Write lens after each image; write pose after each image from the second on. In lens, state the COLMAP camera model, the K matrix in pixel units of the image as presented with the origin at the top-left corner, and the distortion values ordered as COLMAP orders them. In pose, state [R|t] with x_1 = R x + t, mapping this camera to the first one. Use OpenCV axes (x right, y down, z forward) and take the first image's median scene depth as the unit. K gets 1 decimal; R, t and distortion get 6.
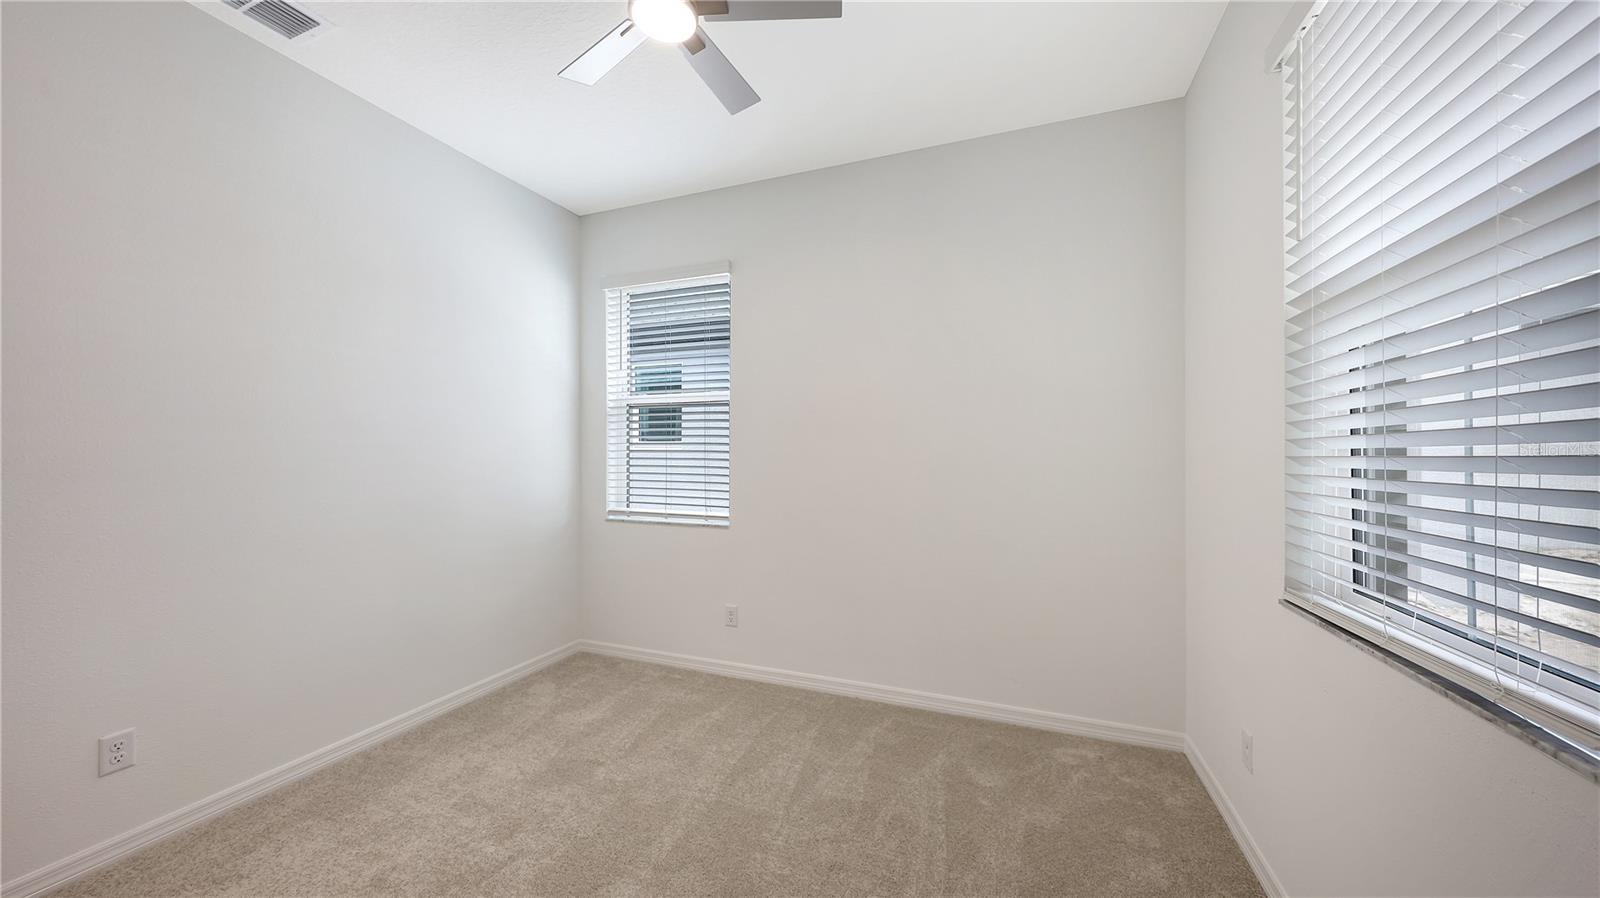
lens RADIAL K [[554.5, 0, 800.6], [0, 554.5, 455.6], [0, 0, 1]] dist [0.001291, -0.000262]
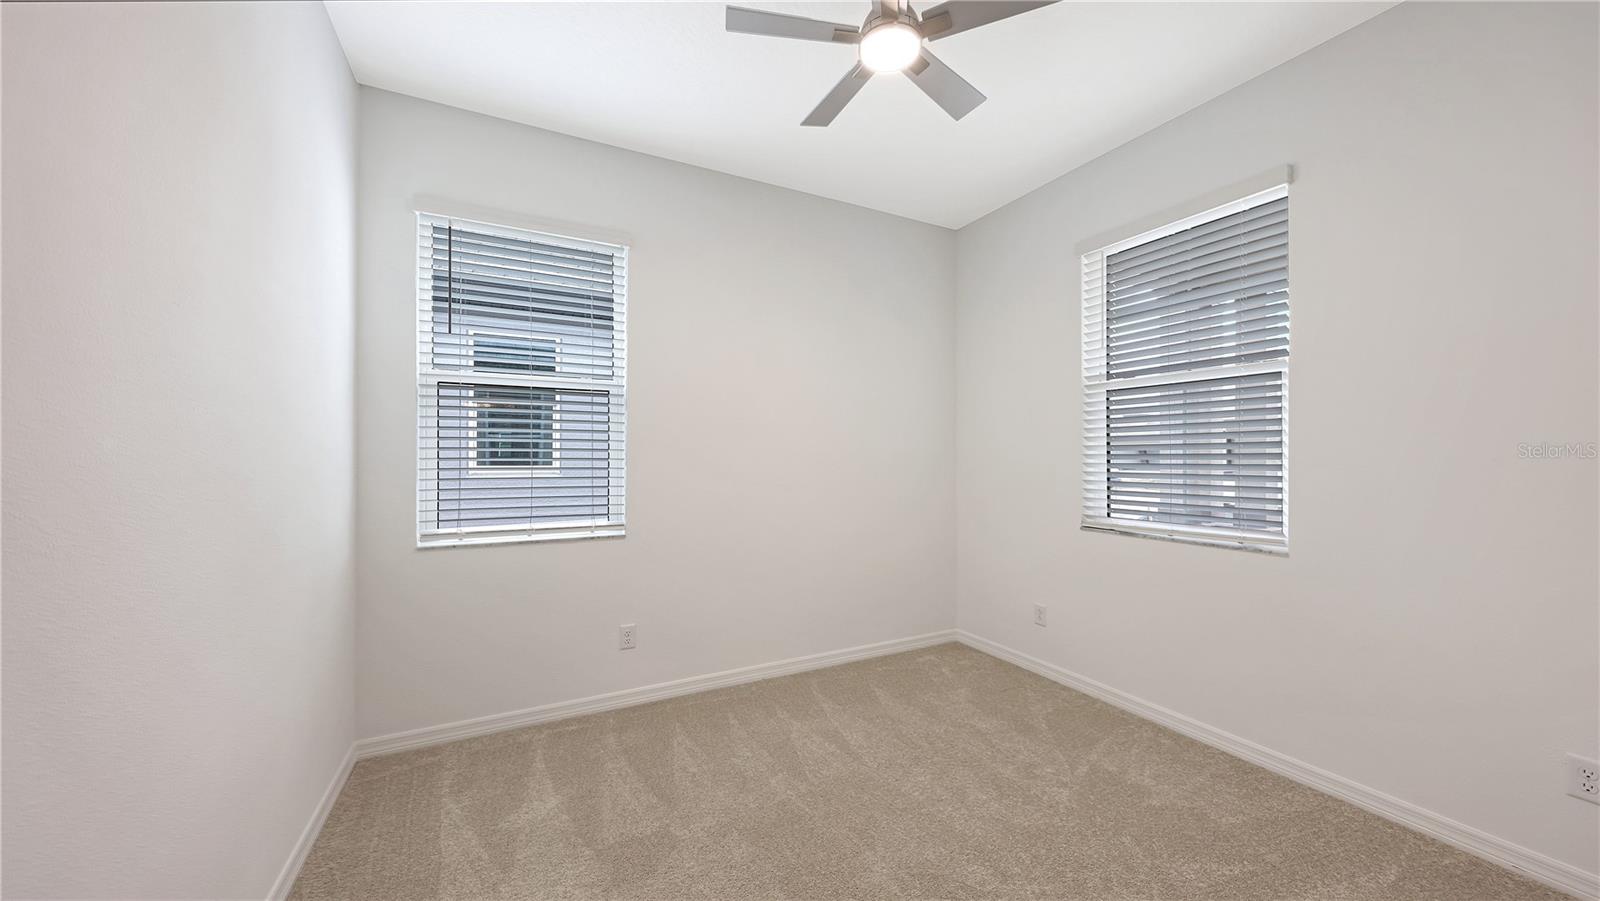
lens RADIAL K [[554.5, 0, 802.5], [0, 554.5, 454.4], [0, 0, 1]] dist [0.001291, -0.000262]
pose [[0.660447, 0.000926, 0.750872, -0.592253], [0.002714, 0.999990, -0.003620, 0.003548], [-0.750868, 0.004429, 0.660437, 0.206934]]
